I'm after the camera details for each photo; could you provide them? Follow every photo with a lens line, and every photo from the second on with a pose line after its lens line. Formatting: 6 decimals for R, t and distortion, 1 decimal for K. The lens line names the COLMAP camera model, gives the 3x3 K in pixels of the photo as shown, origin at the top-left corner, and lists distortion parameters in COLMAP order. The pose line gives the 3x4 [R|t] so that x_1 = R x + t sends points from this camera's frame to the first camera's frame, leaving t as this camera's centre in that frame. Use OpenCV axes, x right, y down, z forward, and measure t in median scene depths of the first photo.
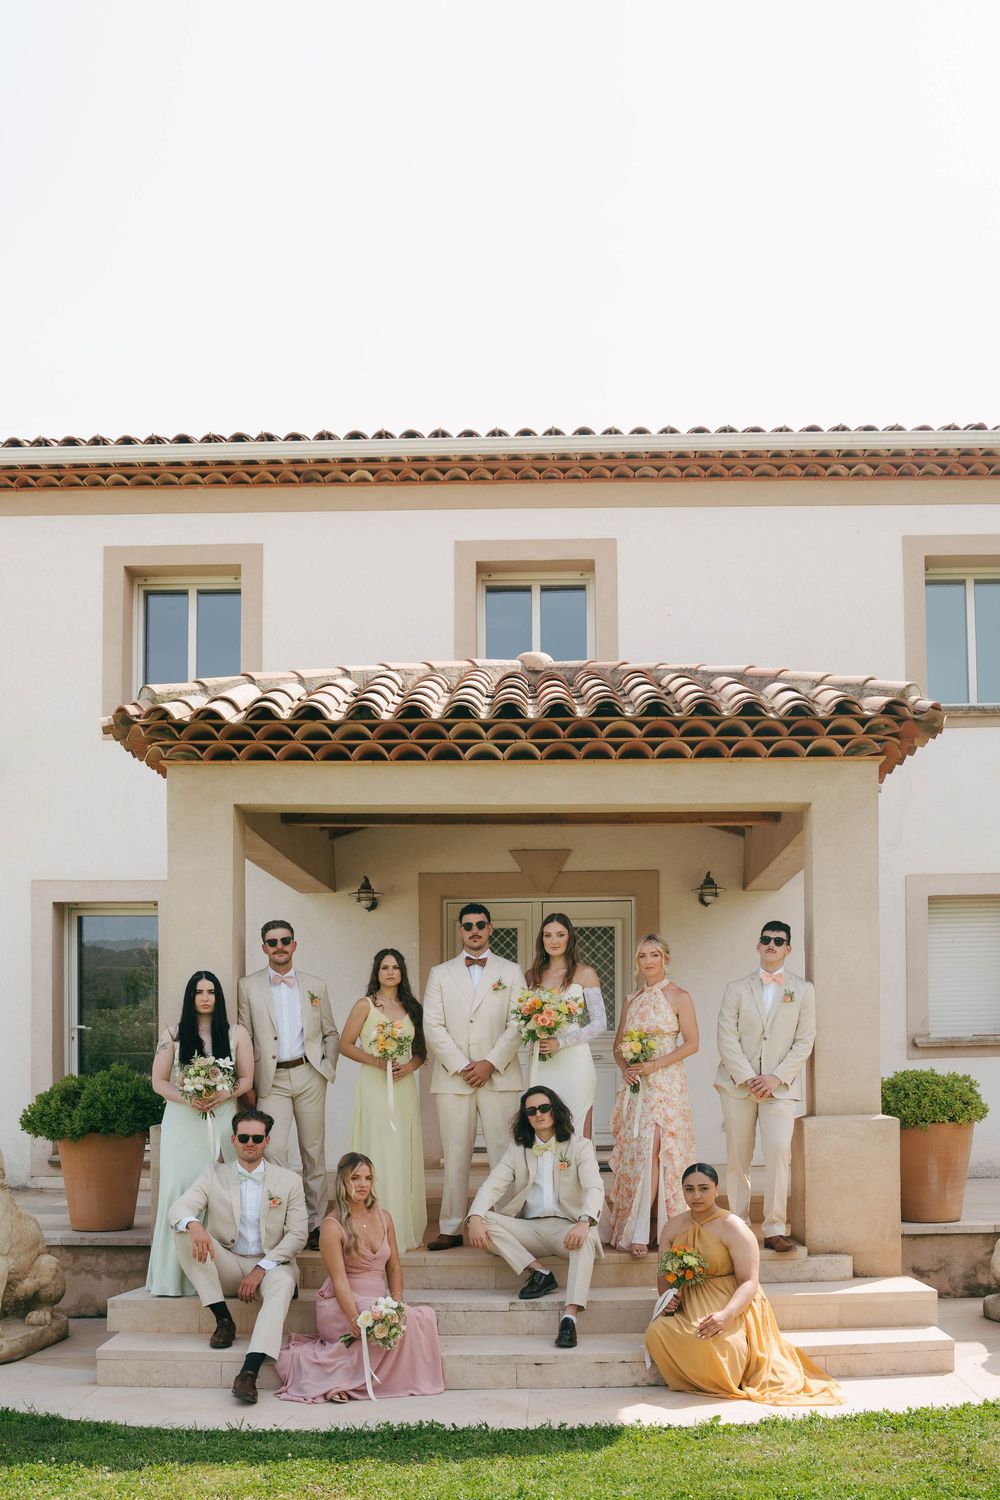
lens RADIAL K [[1135.9, 0, 500.0], [0, 1135.9, 750.0], [0, 0, 1]] dist [-0.055225, -0.000285]
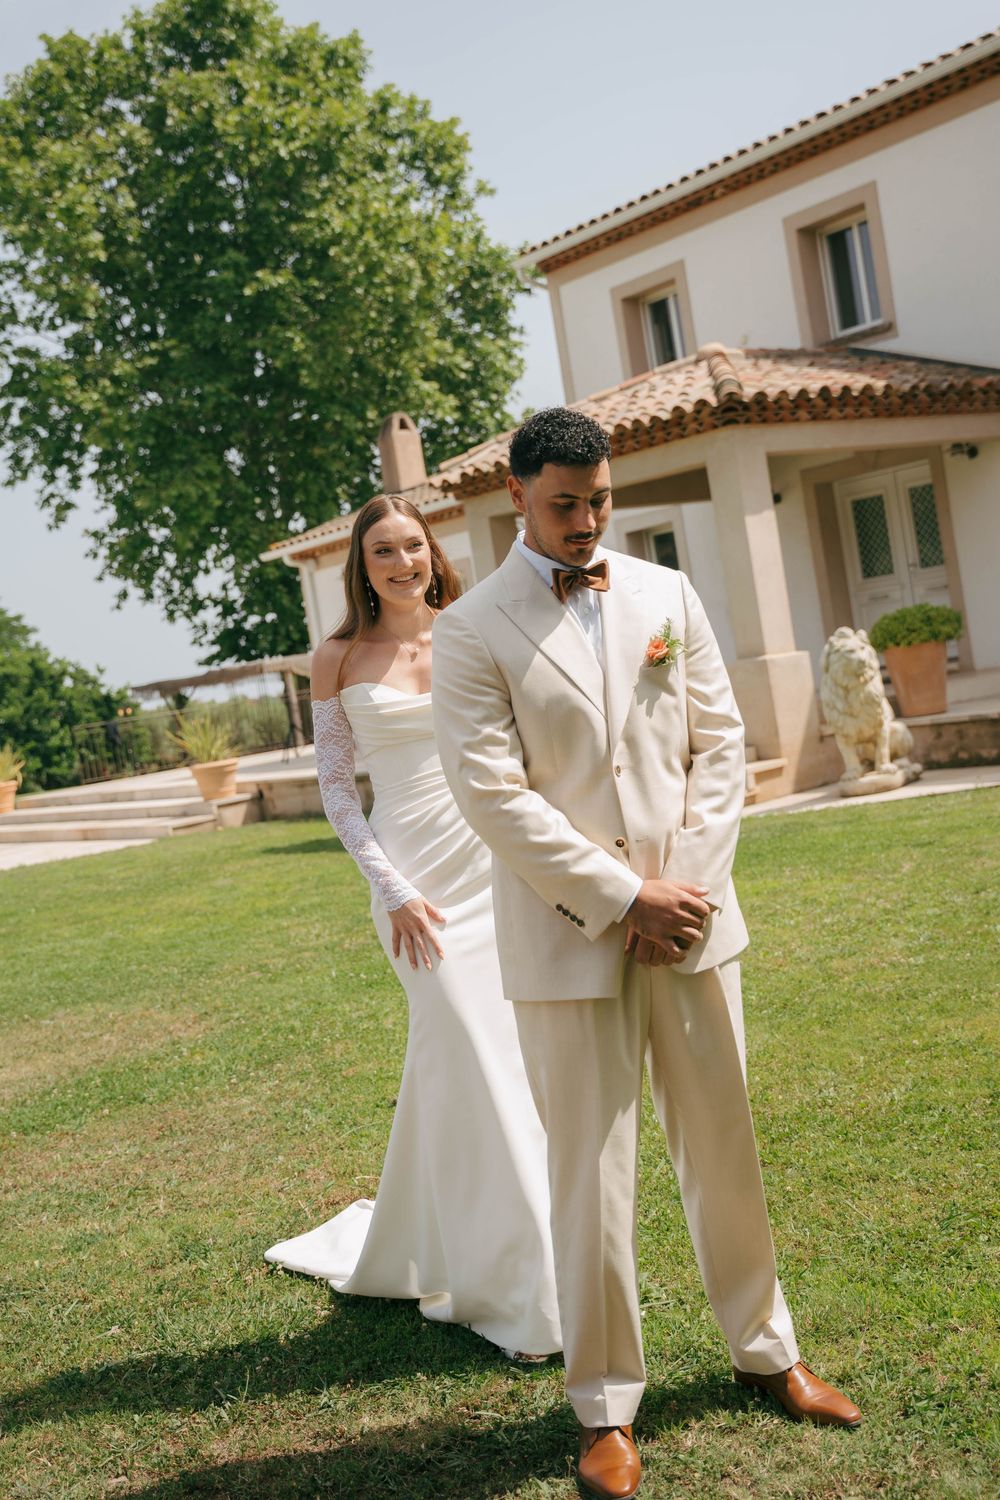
lens RADIAL K [[1636.7, 0, 500.0], [0, 1636.7, 750.0], [0, 0, 1]] dist [0.003736, 0.005227]
pose [[0.630386, -0.048021, -0.774795, 1.268744], [0.204479, 0.973109, 0.106054, 0.167083], [0.748867, -0.225284, 0.623253, -0.661913]]
